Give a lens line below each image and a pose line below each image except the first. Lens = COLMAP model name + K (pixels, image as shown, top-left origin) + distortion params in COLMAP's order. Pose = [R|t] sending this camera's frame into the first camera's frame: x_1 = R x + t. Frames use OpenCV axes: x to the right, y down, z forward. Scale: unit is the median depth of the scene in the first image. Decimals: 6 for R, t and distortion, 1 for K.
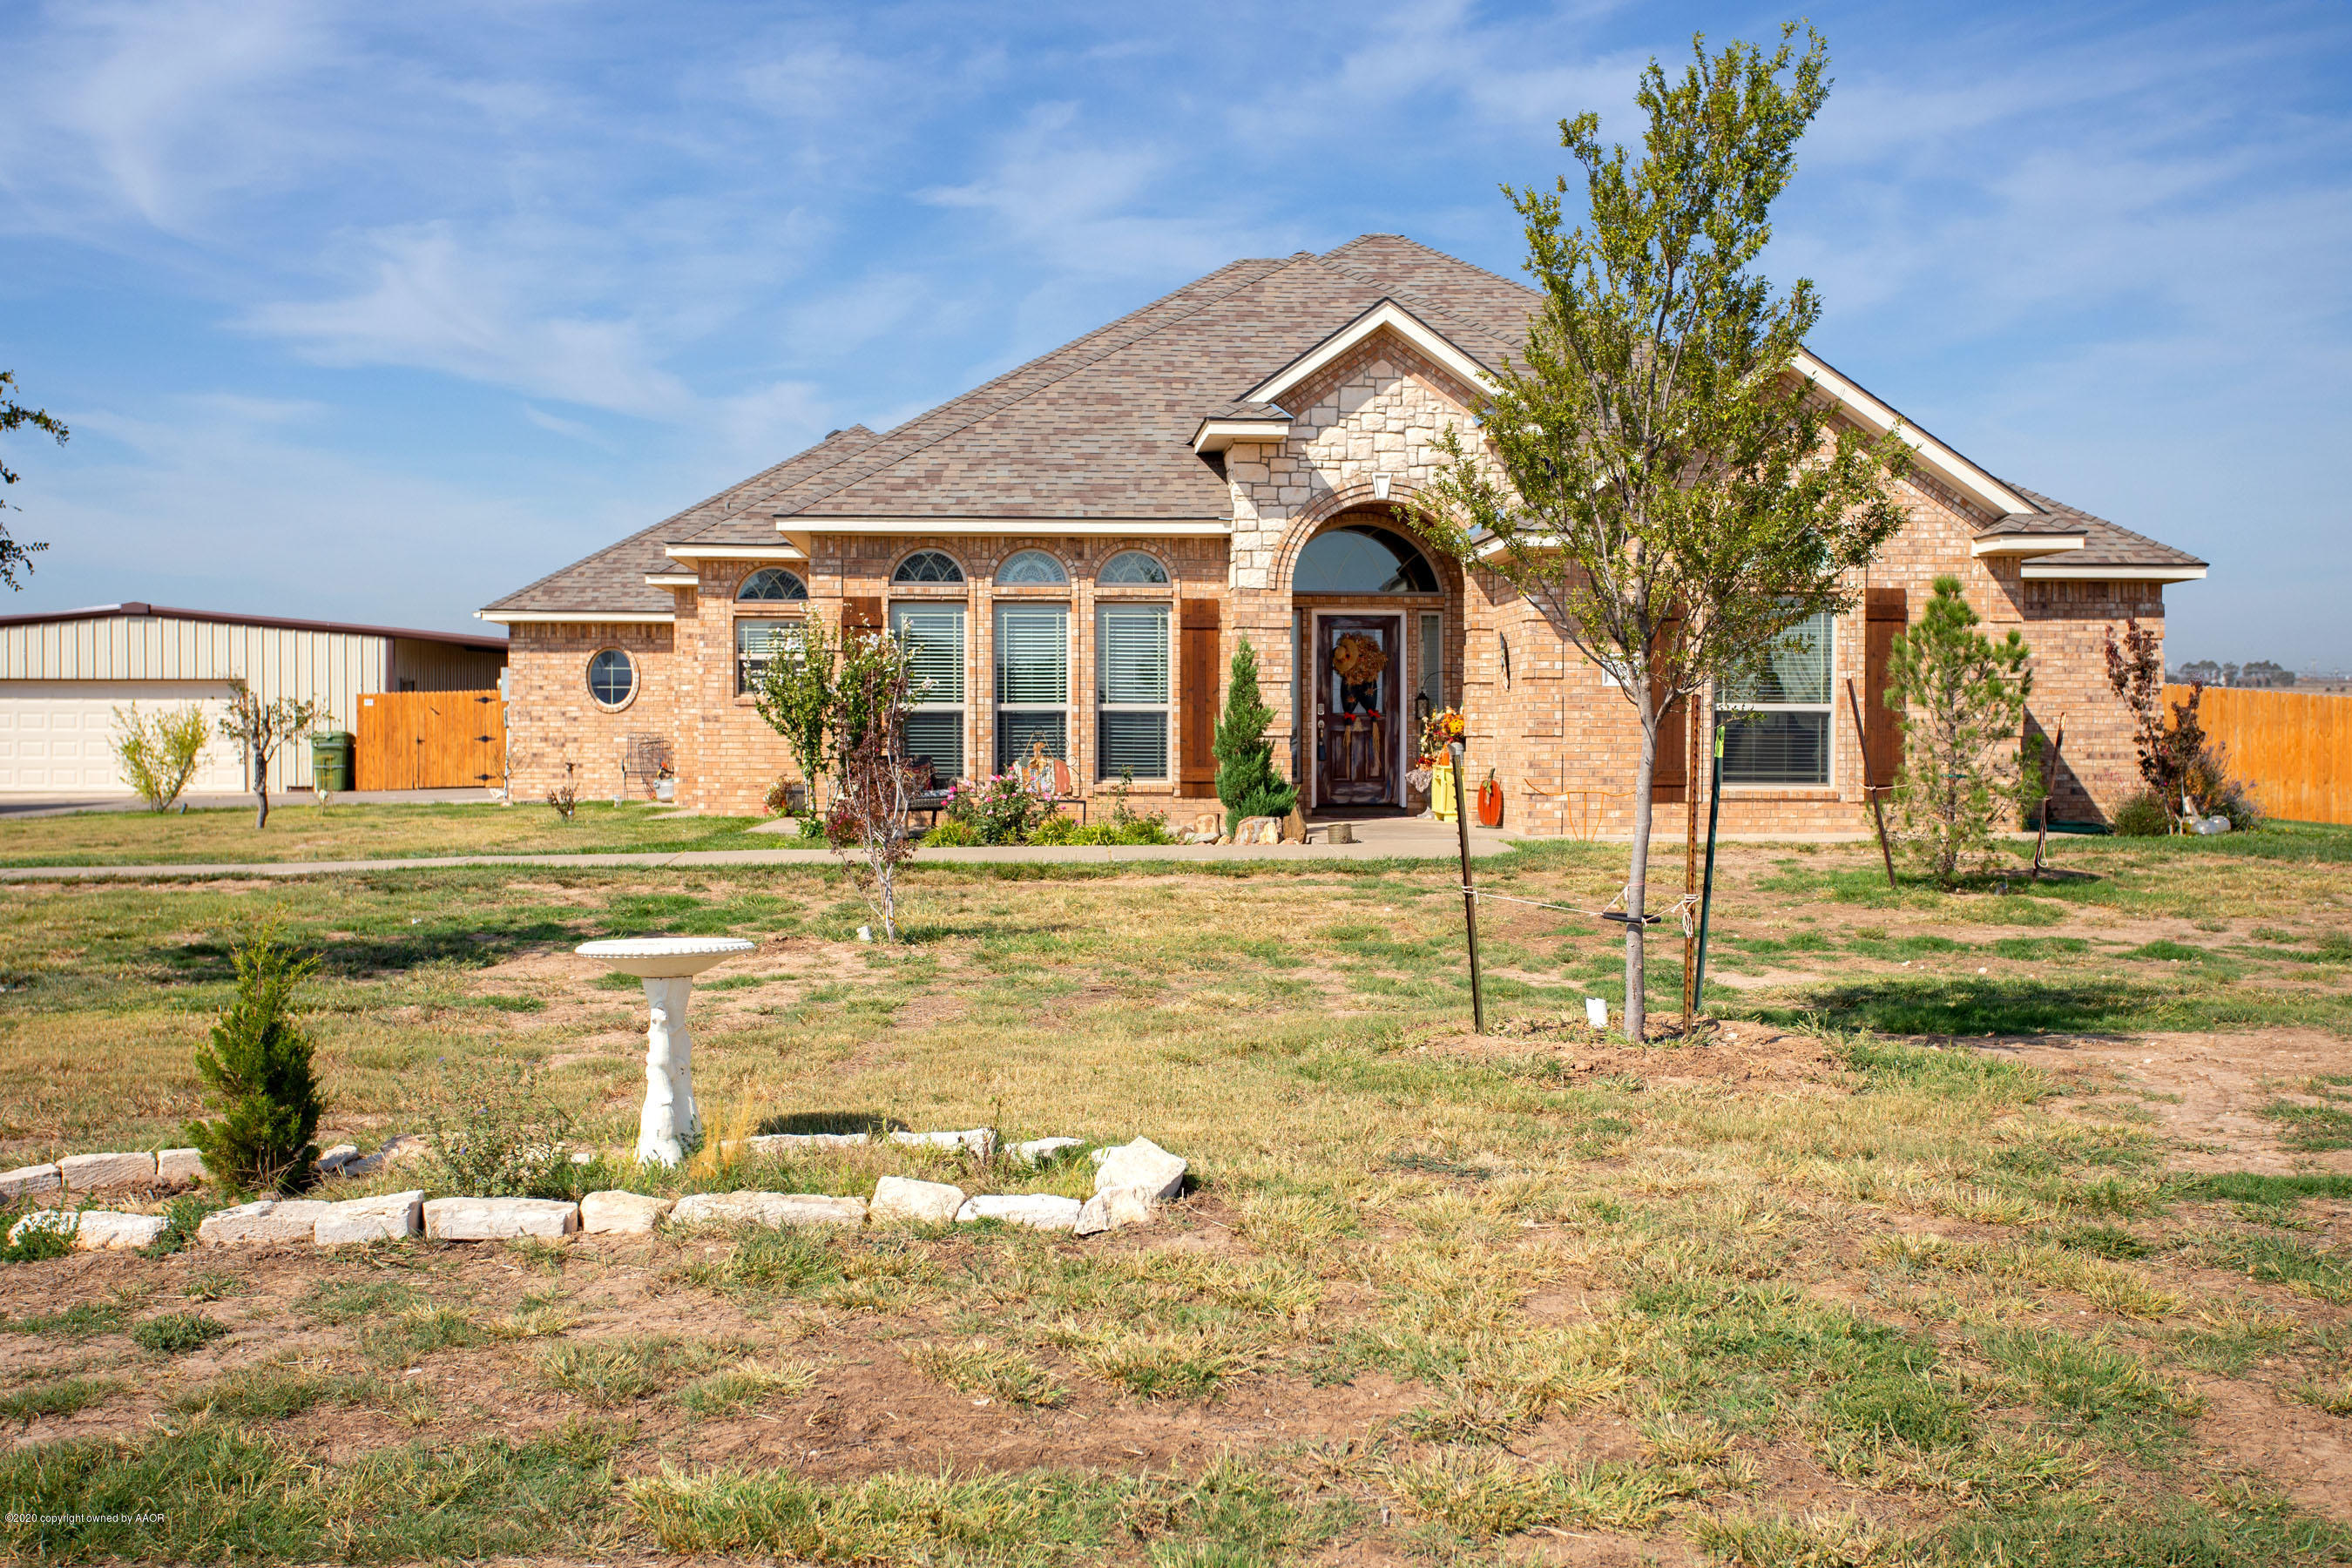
lens RADIAL K [[2365.8, 0, 1185.6], [0, 2365.8, 813.4], [0, 0, 1]] dist [0.104248, 0.000000]
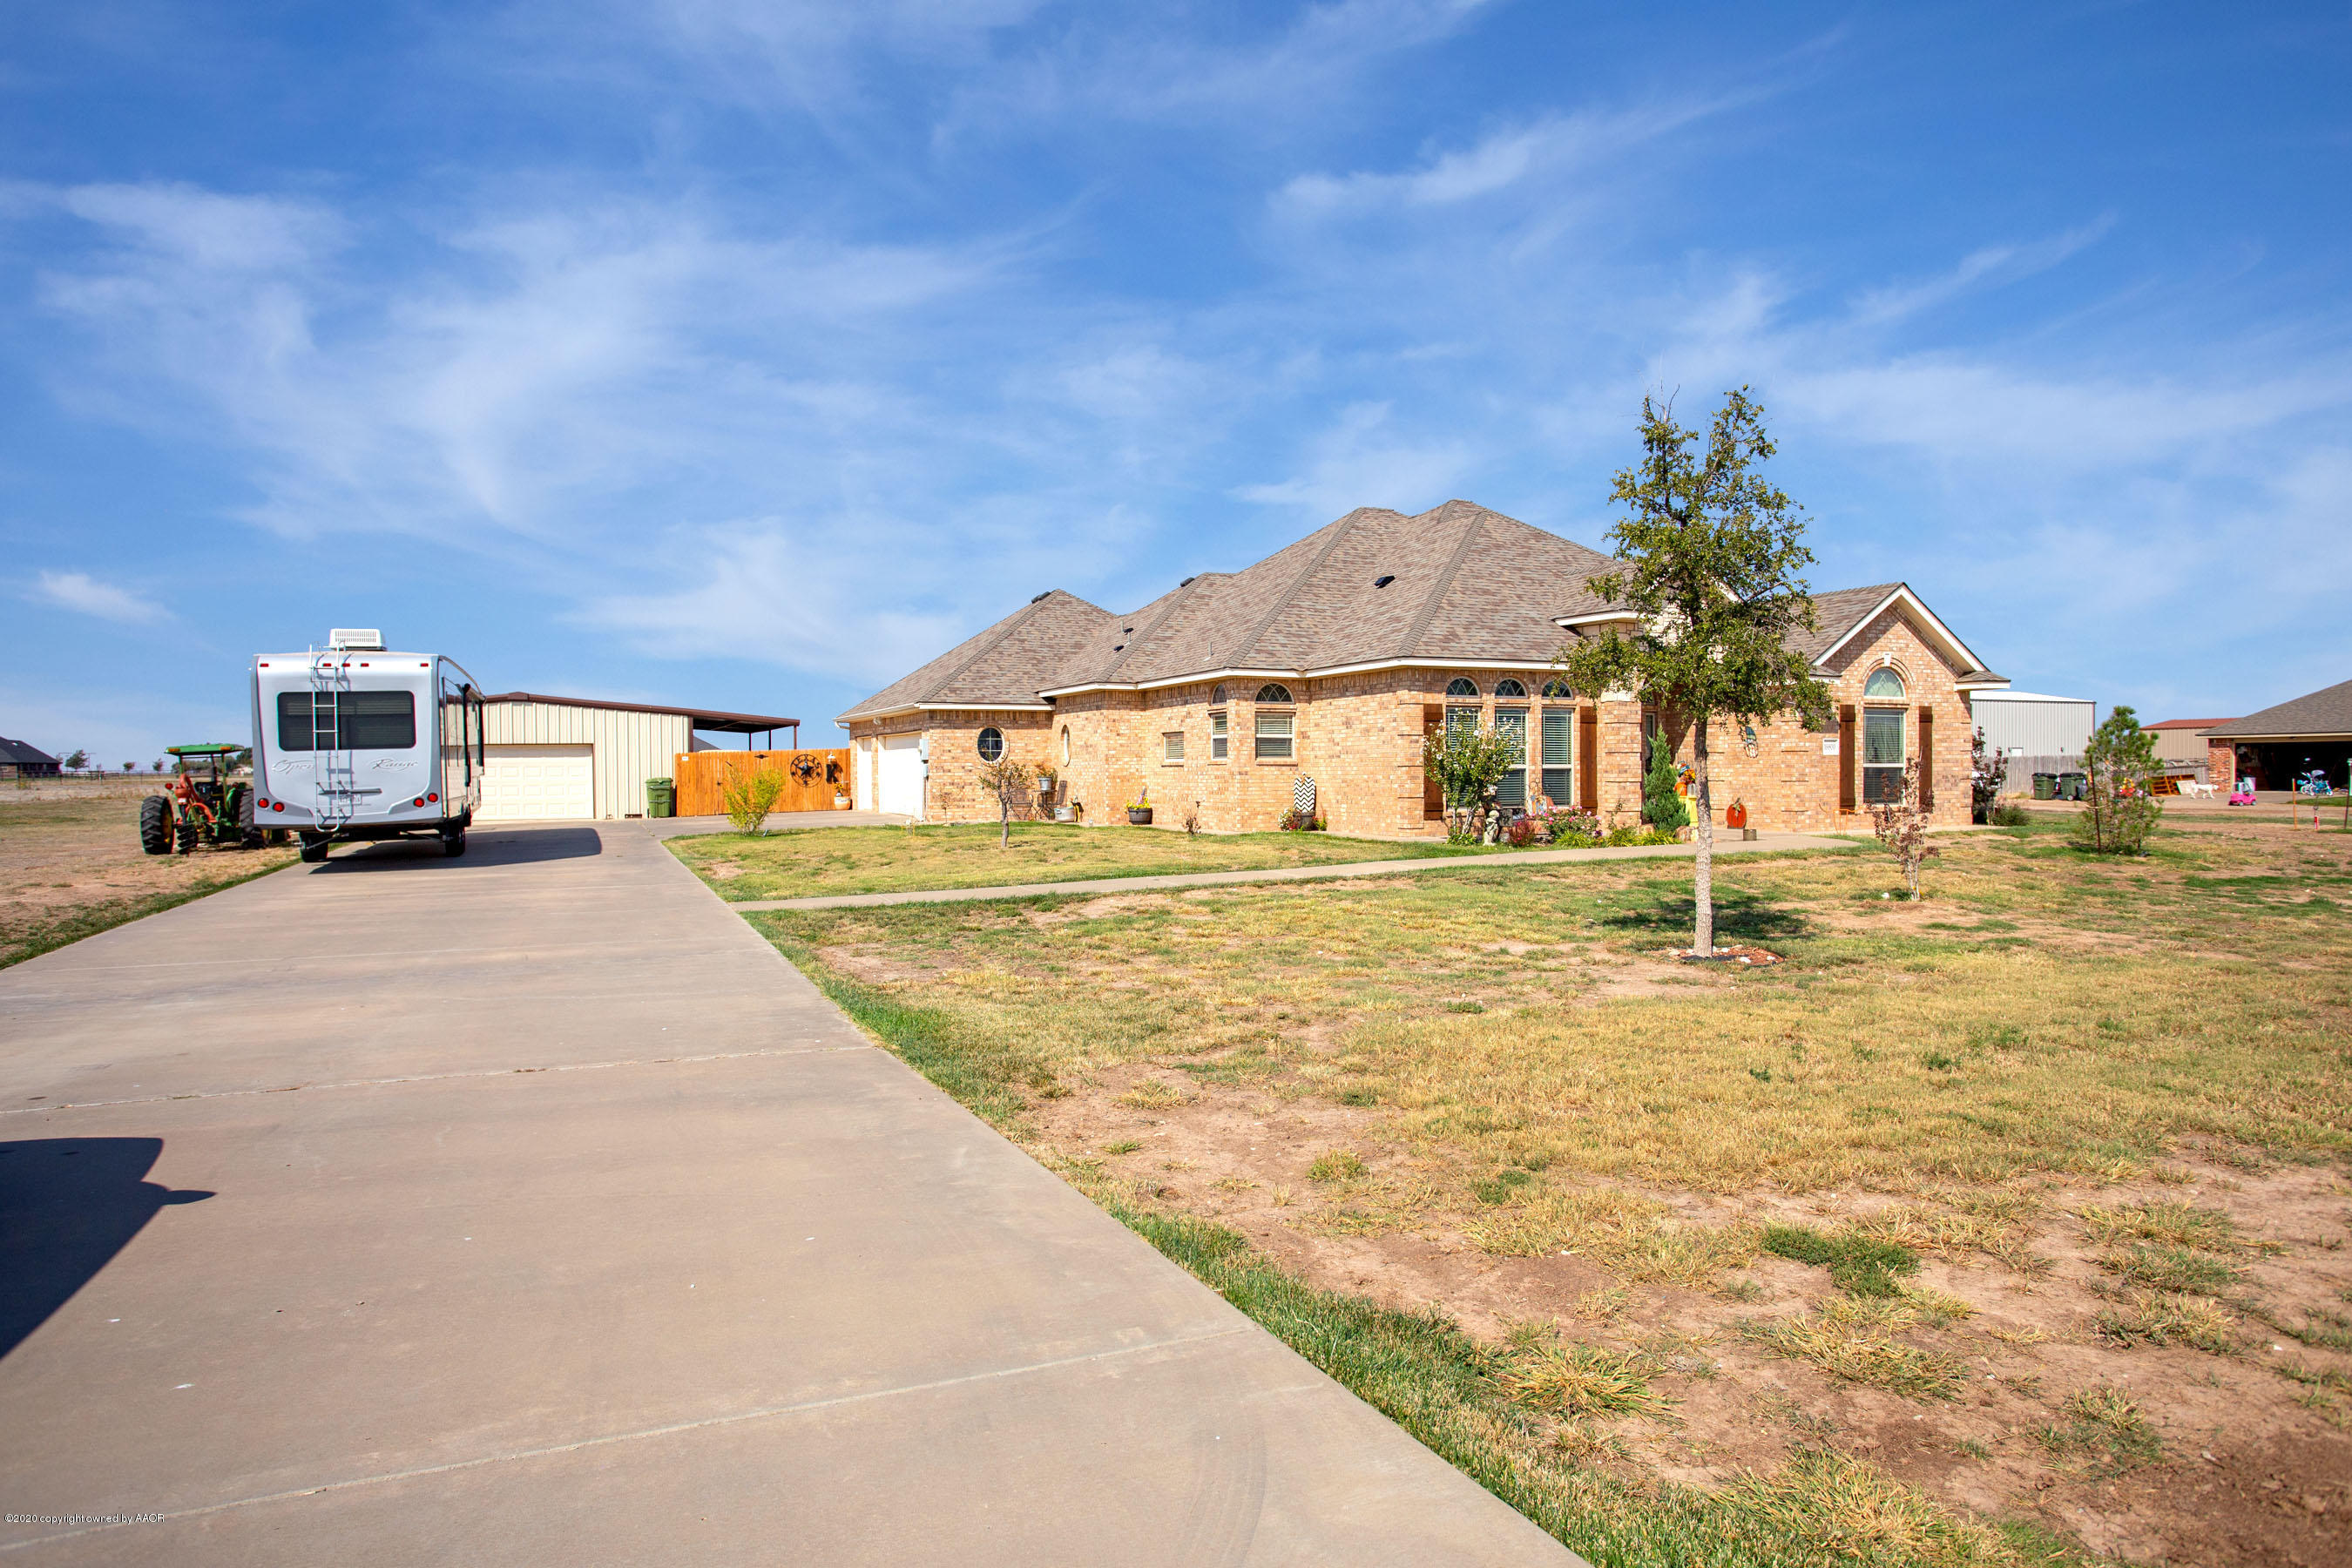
lens RADIAL K [[1406.9, 0, 1150.8], [0, 1406.9, 776.8], [0, 0, 1]] dist [-0.015242, 0.014574]
pose [[0.935952, -0.010265, 0.351978, -0.477777], [0.018493, 0.999629, -0.020022, -0.014688], [-0.351642, 0.025249, 0.935794, 0.079019]]
